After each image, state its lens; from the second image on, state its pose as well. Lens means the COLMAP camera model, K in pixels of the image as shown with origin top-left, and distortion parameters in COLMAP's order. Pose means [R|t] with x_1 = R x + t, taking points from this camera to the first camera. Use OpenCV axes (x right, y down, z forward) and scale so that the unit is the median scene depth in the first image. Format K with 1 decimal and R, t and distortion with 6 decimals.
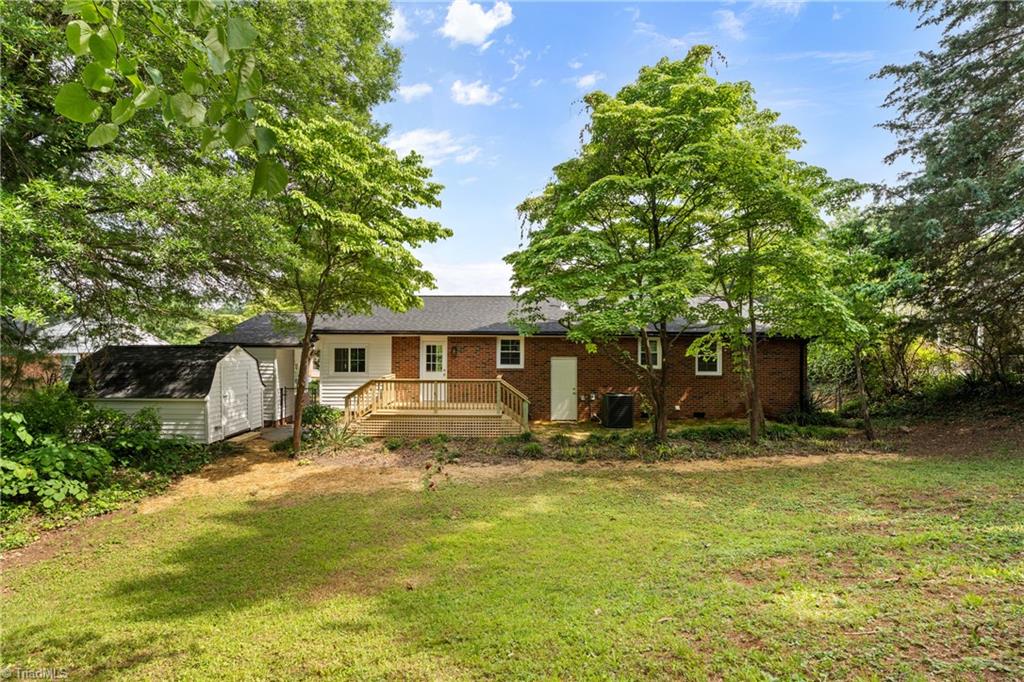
lens RADIAL K [[464.4, 0, 512.0], [0, 464.4, 341.0], [0, 0, 1]] dist [-0.001662, -0.000216]
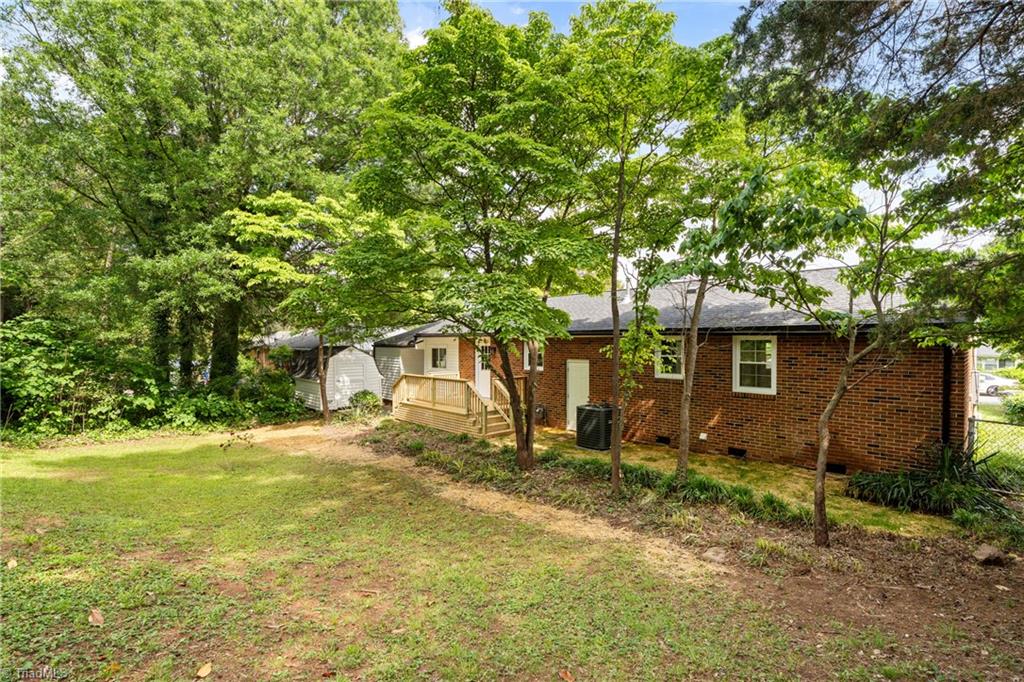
lens RADIAL K [[464.4, 0, 512.0], [0, 464.4, 341.0], [0, 0, 1]] dist [-0.001662, -0.000216]
pose [[0.665035, -0.007346, -0.746776, 0.689753], [0.008455, 0.999962, -0.002307, 0.000446], [0.746764, -0.004780, 0.665071, 0.329207]]
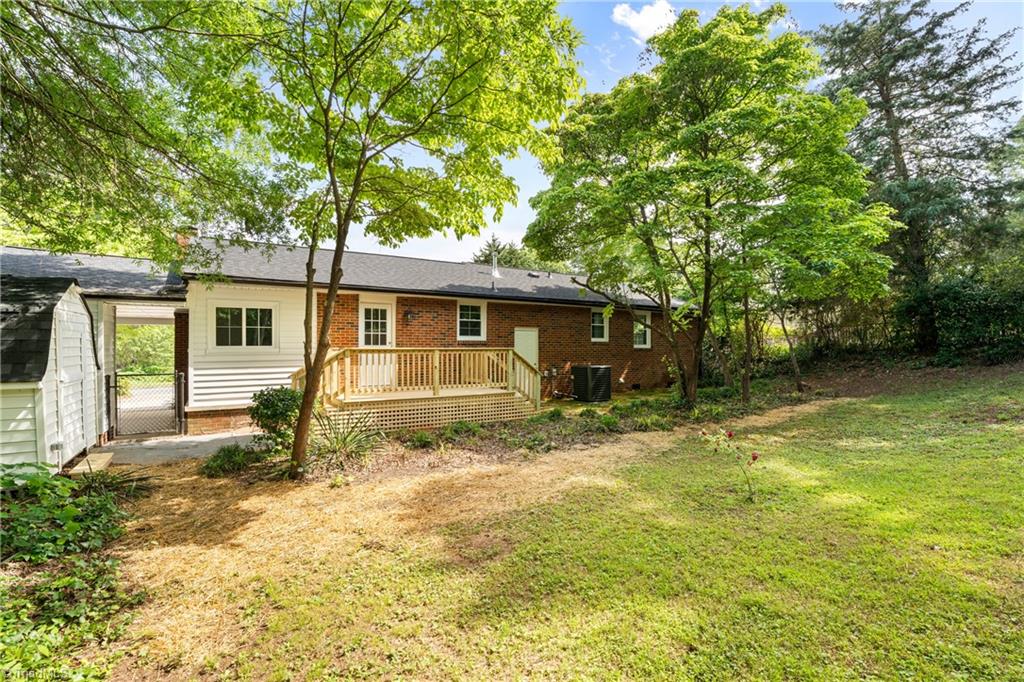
lens RADIAL K [[464.4, 0, 512.0], [0, 464.4, 341.0], [0, 0, 1]] dist [-0.001662, -0.000216]
pose [[0.852614, 0.001169, 0.522541, -0.368707], [-0.001282, 0.999999, -0.000146, 0.060178], [-0.522540, -0.000545, 0.852614, 0.273946]]
